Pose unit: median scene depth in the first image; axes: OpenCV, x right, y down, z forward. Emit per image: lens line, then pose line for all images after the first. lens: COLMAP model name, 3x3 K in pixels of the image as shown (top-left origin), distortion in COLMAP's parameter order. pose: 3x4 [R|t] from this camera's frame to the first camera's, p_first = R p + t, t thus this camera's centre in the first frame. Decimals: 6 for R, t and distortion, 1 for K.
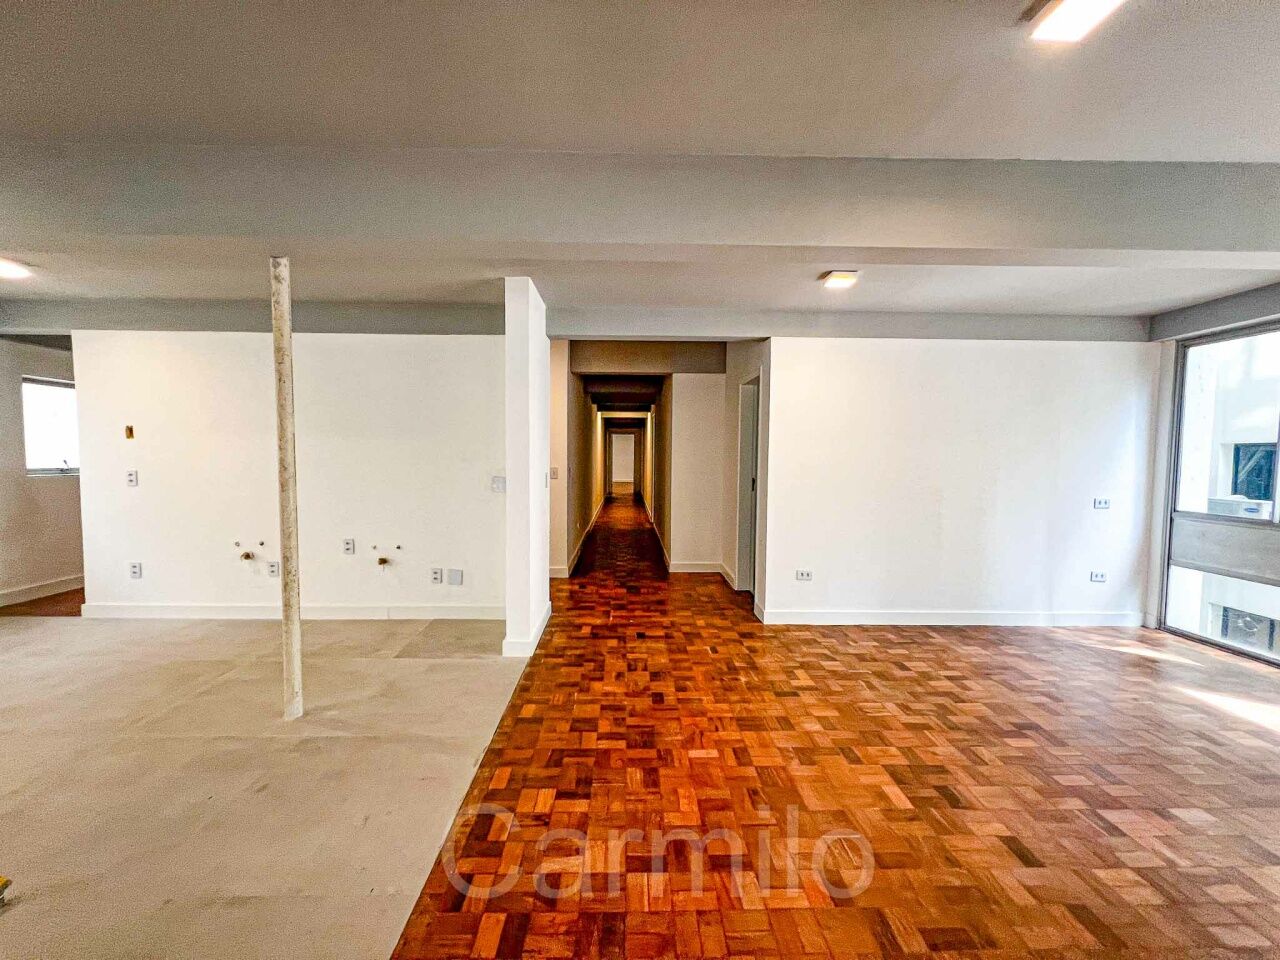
lens RADIAL K [[515.0, 0, 641.0], [0, 515.0, 479.9], [0, 0, 1]] dist [-0.001065, -0.000053]
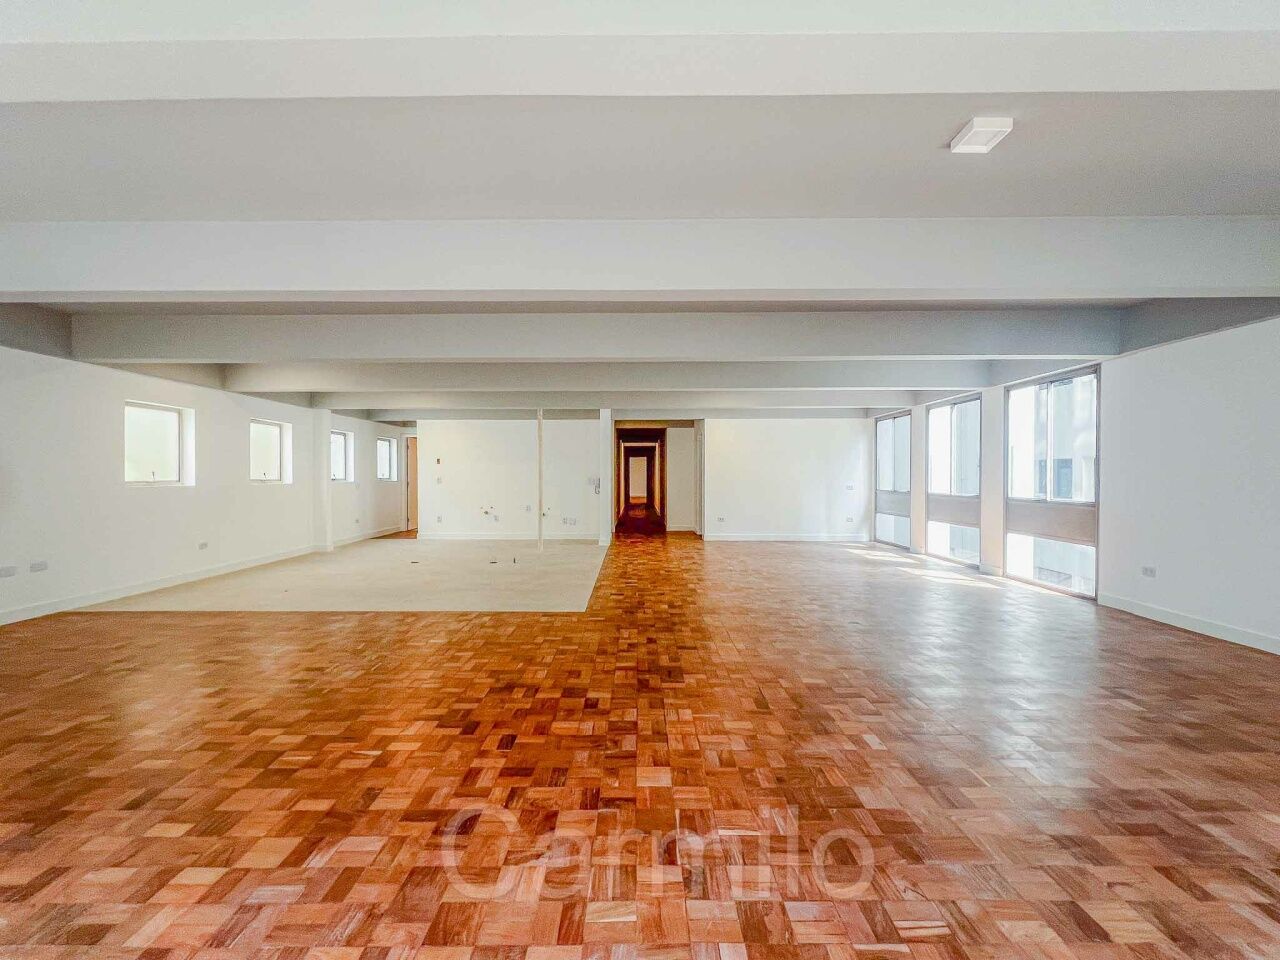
lens RADIAL K [[515.0, 0, 638.8], [0, 515.0, 479.6], [0, 0, 1]] dist [-0.001065, -0.000053]
pose [[0.999543, -0.010482, -0.028347, 0.009808], [0.009250, 0.999023, -0.043225, 0.086742], [0.028772, 0.042943, 0.998663, -1.138399]]
